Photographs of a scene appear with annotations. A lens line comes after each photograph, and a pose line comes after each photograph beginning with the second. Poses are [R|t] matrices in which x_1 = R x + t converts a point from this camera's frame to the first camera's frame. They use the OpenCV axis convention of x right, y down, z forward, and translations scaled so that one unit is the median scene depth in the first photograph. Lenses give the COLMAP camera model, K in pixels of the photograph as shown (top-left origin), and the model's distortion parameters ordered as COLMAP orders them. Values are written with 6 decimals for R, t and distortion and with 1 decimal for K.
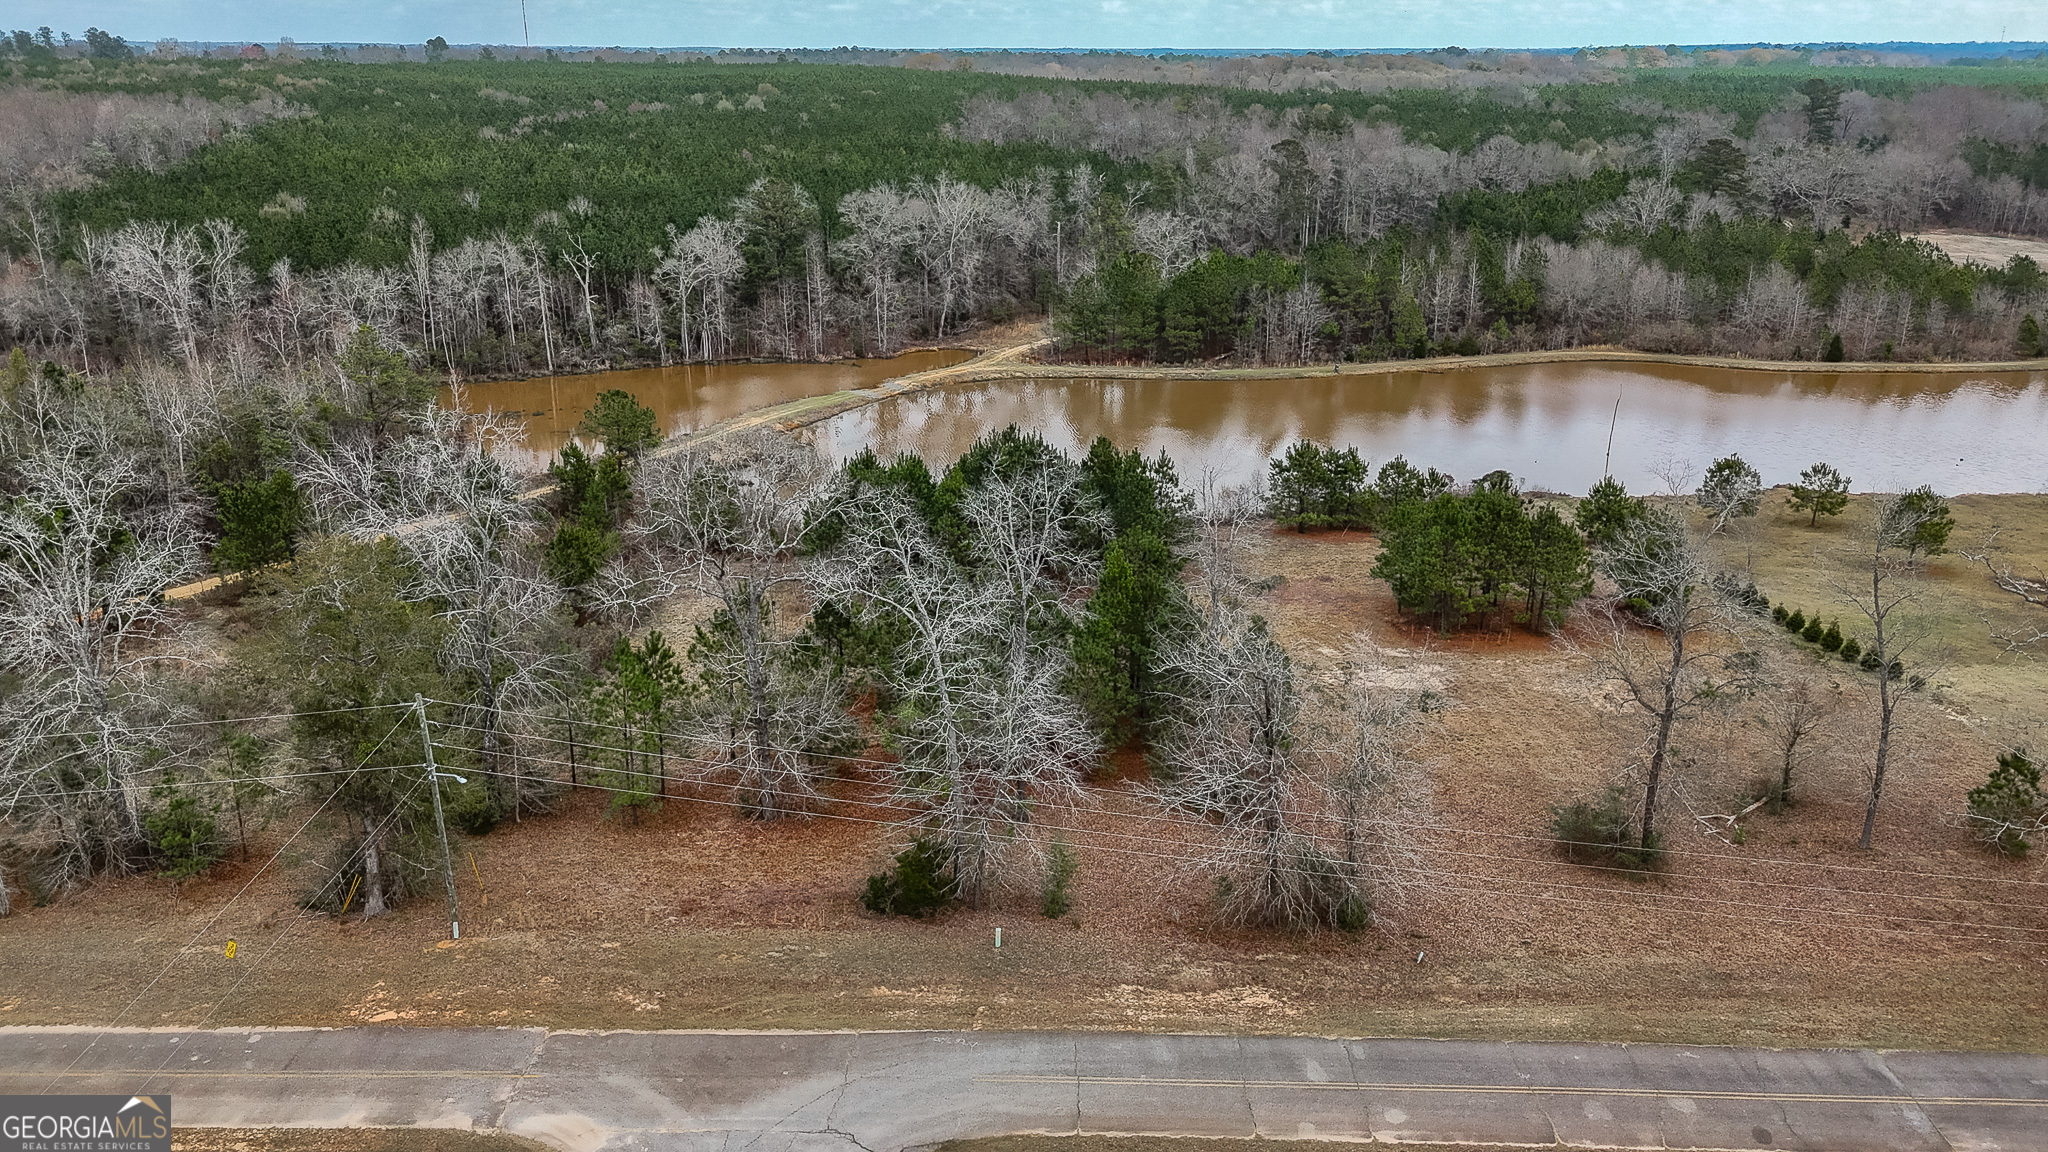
lens RADIAL K [[1458.7, 0, 1024.0], [0, 1458.7, 576.0], [0, 0, 1]] dist [0.077746, -0.086801]
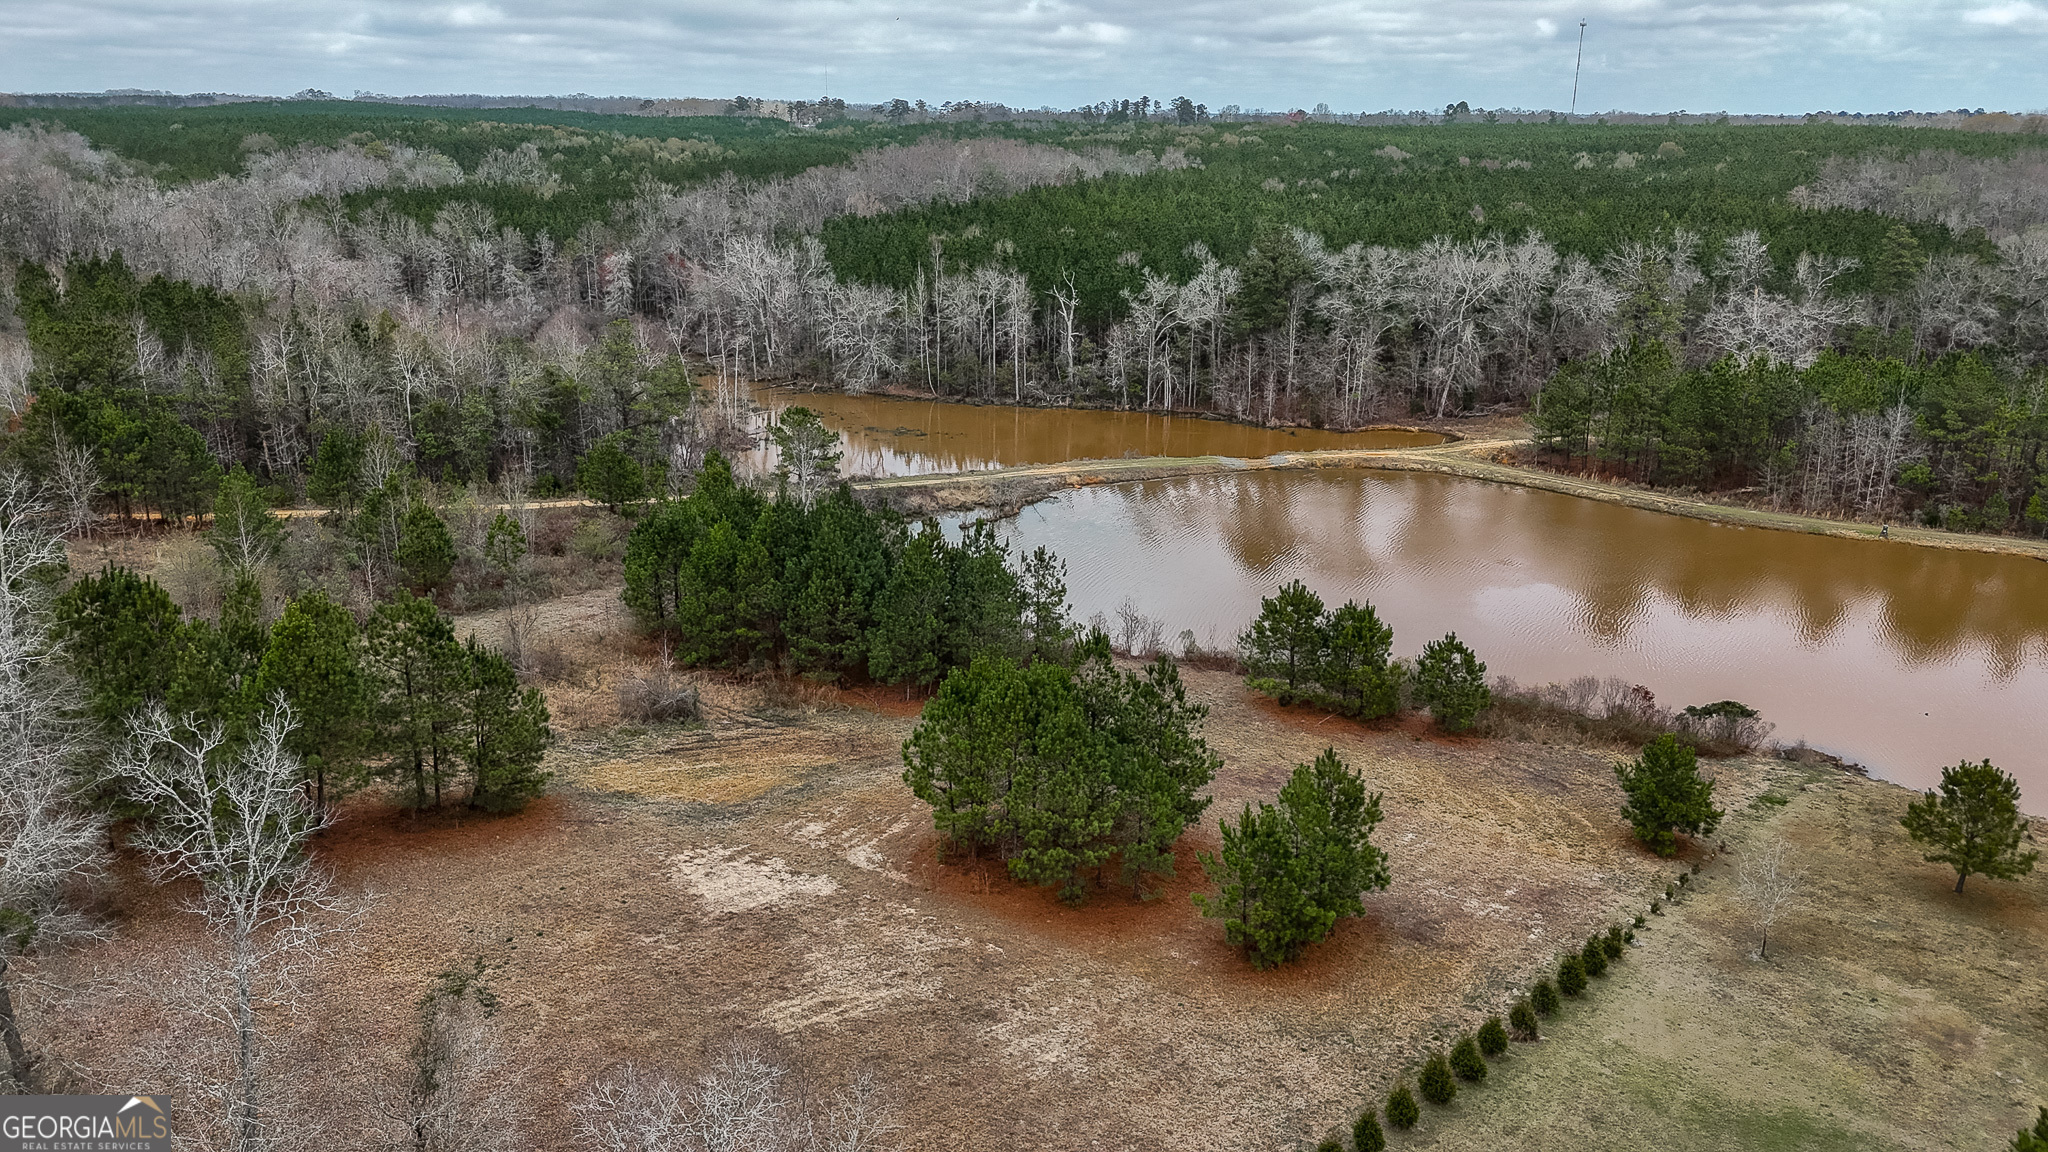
lens RADIAL K [[1458.7, 0, 1024.0], [0, 1458.7, 576.0], [0, 0, 1]] dist [0.077746, -0.086801]
pose [[0.776952, 0.193073, -0.599223, 0.307074], [-0.217464, 0.975532, 0.032358, -0.053144], [0.590809, 0.105169, 0.799928, 0.197471]]
